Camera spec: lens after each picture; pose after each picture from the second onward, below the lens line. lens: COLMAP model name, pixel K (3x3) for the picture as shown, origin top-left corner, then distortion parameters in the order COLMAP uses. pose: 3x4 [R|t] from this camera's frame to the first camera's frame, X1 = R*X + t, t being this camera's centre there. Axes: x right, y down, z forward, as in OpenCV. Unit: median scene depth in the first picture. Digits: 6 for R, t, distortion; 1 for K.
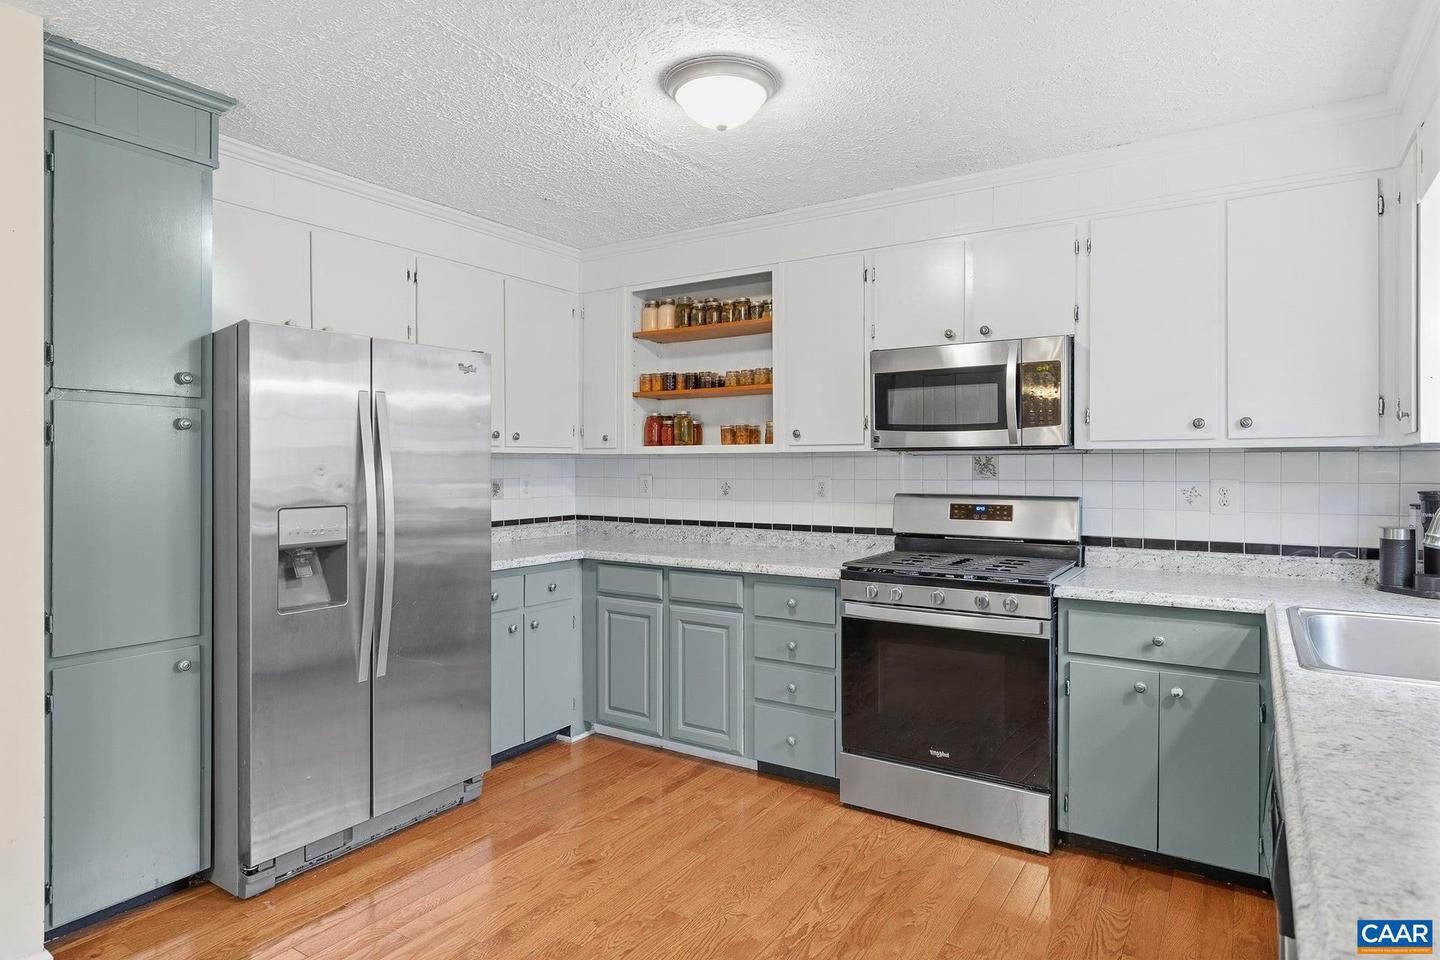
lens RADIAL K [[816.9, 0, 719.8], [0, 816.9, 473.6], [0, 0, 1]] dist [0.001422, 0.000054]
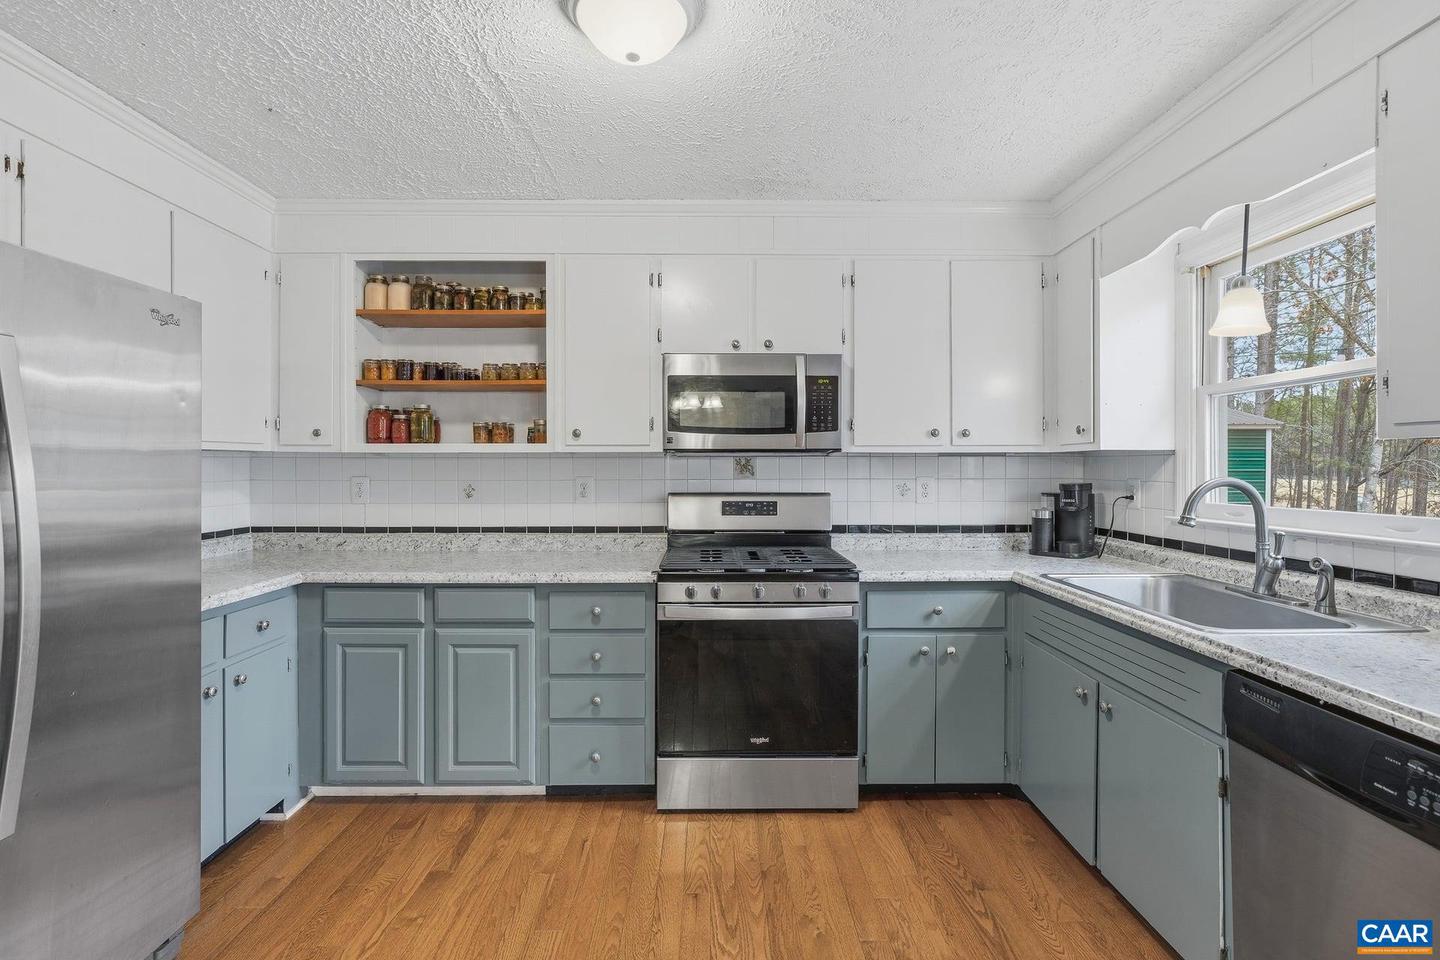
lens RADIAL K [[648.9, 0, 719.9], [0, 648.9, 469.9], [0, 0, 1]] dist [-0.007145, 0.001105]
pose [[0.831080, -0.002351, 0.556148, -0.203688], [0.005267, 0.999979, -0.003644, -0.001770], [-0.556128, 0.005958, 0.831076, 0.286998]]
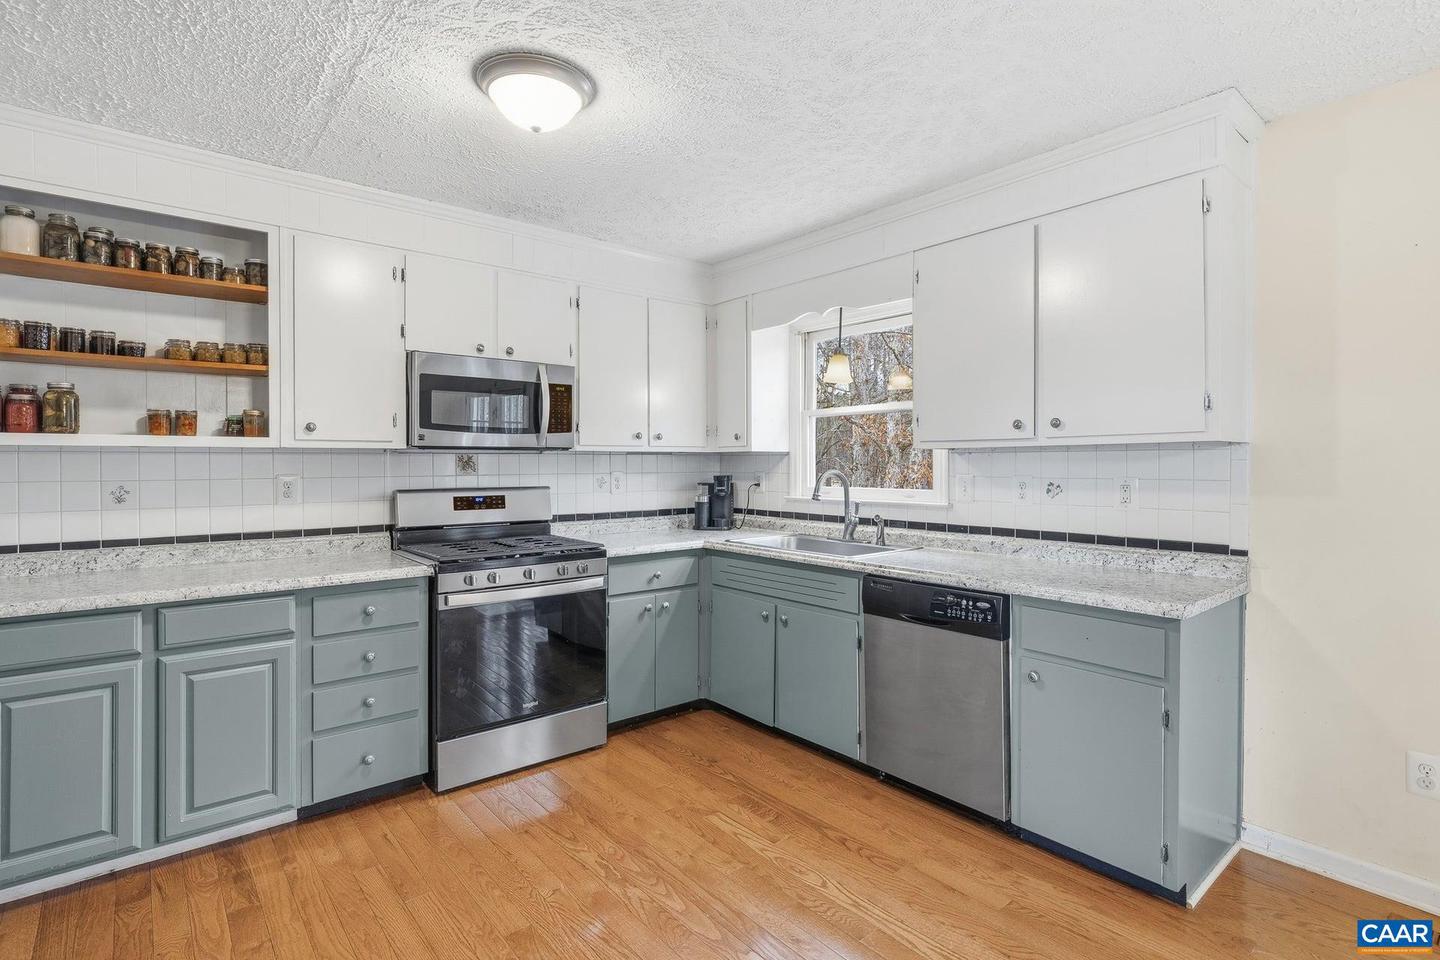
lens RADIAL K [[702.2, 0, 720.6], [0, 702.2, 469.7], [0, 0, 1]] dist [-0.001016, 0.001246]
pose [[0.293351, -0.009281, 0.955960, -0.538524], [0.009837, 0.999929, 0.006690, -0.003288], [-0.955954, 0.007441, 0.293422, 0.371634]]
